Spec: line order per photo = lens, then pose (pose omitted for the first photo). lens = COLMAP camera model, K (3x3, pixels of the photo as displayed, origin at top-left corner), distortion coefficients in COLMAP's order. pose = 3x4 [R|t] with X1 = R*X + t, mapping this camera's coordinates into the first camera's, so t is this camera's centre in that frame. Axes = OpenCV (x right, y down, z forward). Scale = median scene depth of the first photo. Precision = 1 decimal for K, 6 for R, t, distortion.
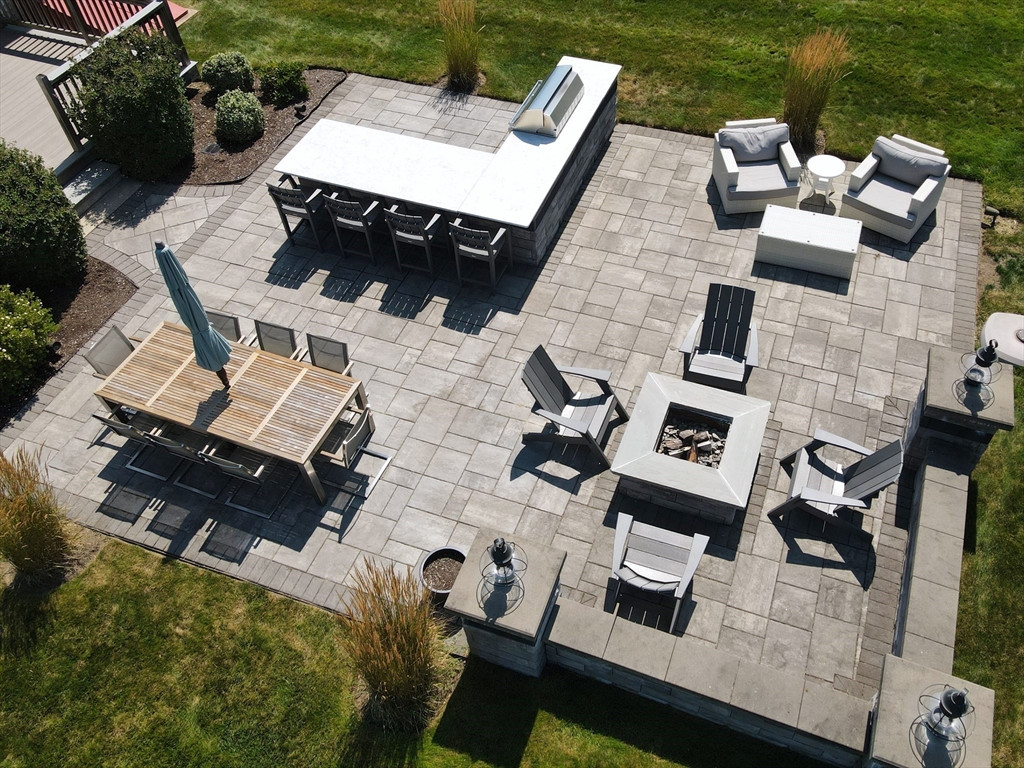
lens RADIAL K [[752.1, 0, 530.9], [0, 752.1, 382.3], [0, 0, 1]] dist [0.004183, 0.003557]
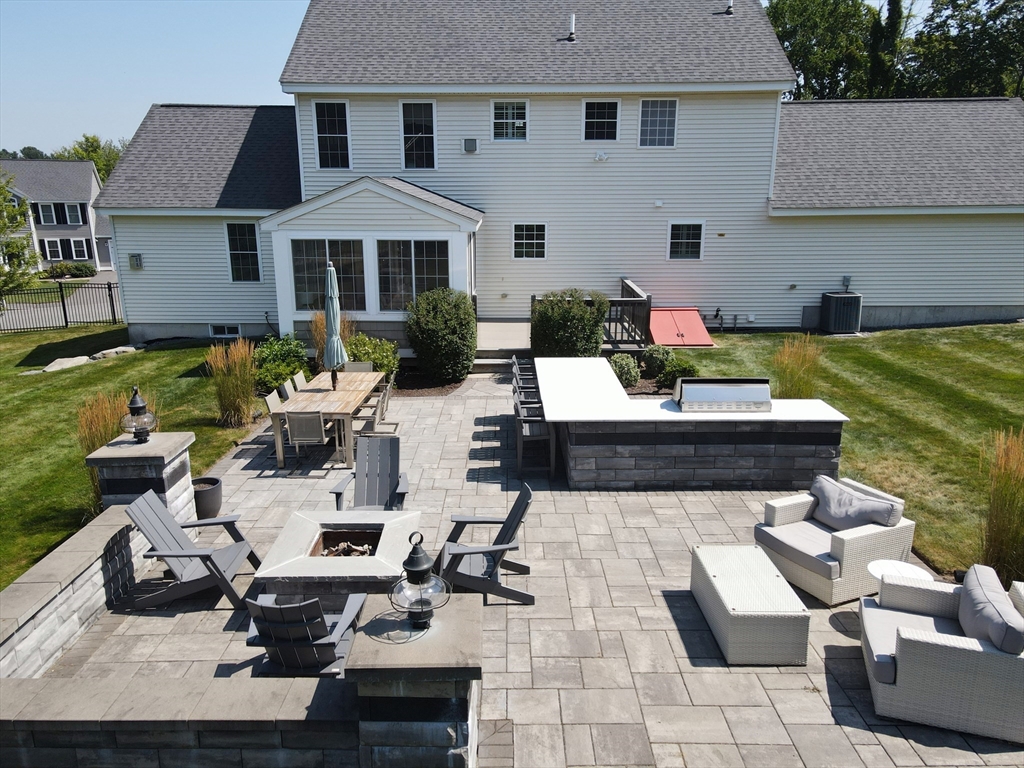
lens RADIAL K [[711.9, 0, 512.0], [0, 711.9, 384.0], [0, 0, 1]] dist [0.017606, 0.001696]
pose [[0.360923, 0.260821, -0.895381, 0.951460], [-0.736606, 0.668560, -0.102172, -0.112601], [0.571968, 0.696419, 0.433421, 0.541406]]
